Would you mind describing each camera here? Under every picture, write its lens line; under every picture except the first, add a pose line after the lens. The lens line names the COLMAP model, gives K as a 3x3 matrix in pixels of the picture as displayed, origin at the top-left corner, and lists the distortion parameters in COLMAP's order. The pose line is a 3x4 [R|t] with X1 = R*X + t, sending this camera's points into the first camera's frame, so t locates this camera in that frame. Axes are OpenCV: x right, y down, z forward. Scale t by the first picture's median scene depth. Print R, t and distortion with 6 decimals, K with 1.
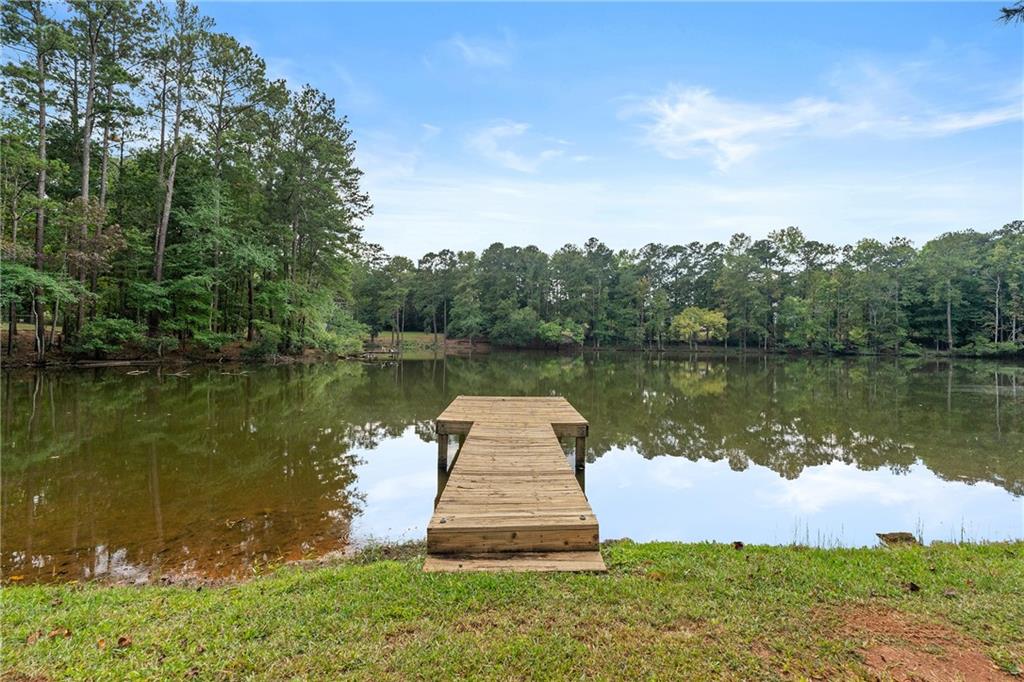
lens RADIAL K [[419.4, 0, 511.9], [0, 419.4, 340.1], [0, 0, 1]] dist [-0.007908, -0.000791]
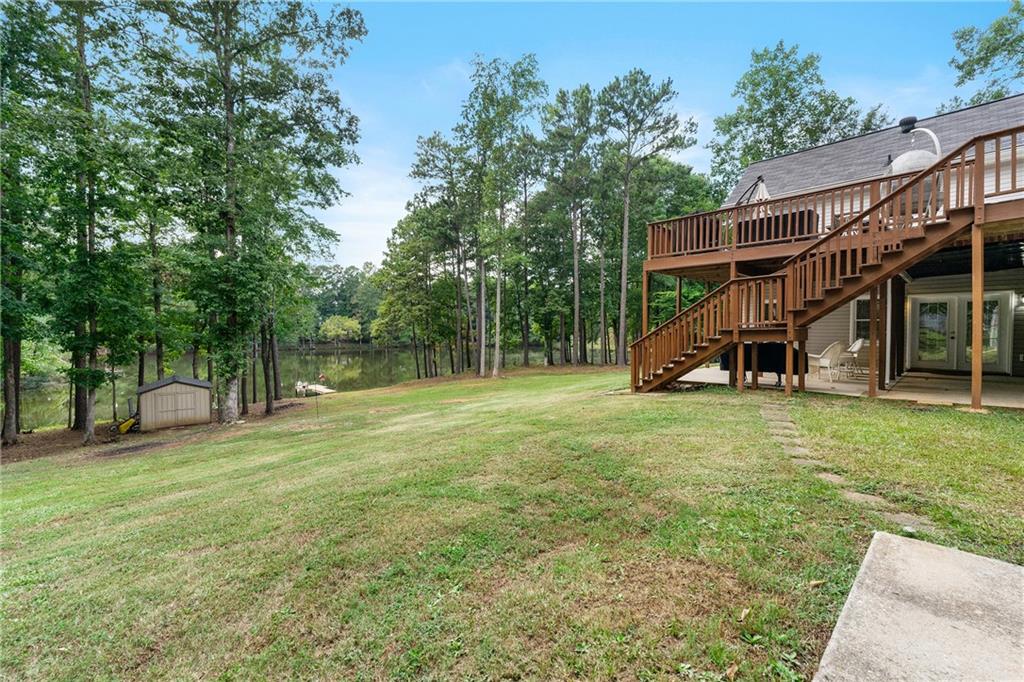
lens RADIAL K [[419.4, 0, 512.9], [0, 419.4, 337.0], [0, 0, 1]] dist [-0.007908, -0.000791]
pose [[0.689420, -0.022042, 0.724026, -0.146599], [0.008239, 0.999711, 0.022590, -0.034088], [-0.724315, -0.009609, 0.689402, -0.323925]]
